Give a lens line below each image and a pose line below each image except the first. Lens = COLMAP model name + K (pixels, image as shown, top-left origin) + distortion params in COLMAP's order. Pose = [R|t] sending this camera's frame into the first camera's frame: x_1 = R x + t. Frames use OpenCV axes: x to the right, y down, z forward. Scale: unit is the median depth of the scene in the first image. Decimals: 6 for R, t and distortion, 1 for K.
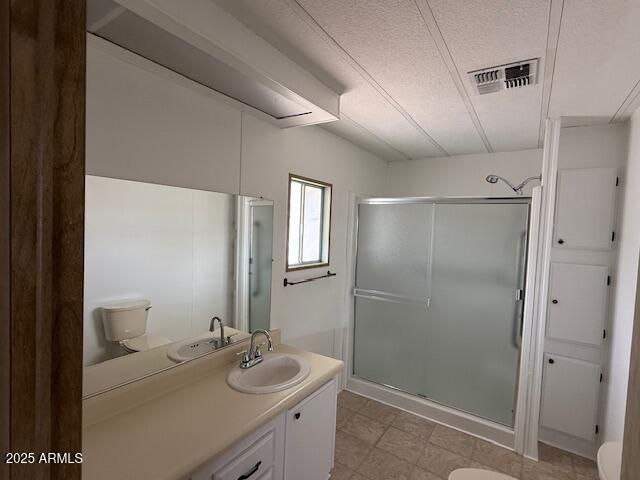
lens RADIAL K [[315.5, 0, 320.0], [0, 315.5, 240.0], [0, 0, 1]] dist [0.001482, 0.000166]
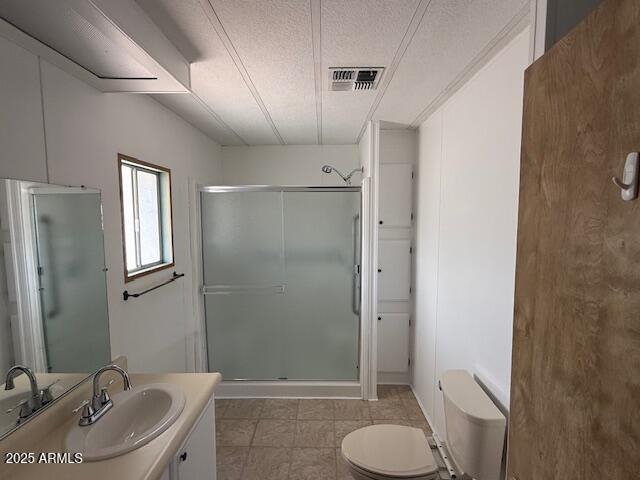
lens RADIAL K [[315.5, 0, 320.0], [0, 315.5, 240.0], [0, 0, 1]] dist [0.001482, 0.000166]
pose [[0.840509, -0.085851, 0.534953, -0.104581], [0.060929, 0.996080, 0.064122, -0.021423], [-0.538361, -0.021301, 0.842445, 0.083322]]
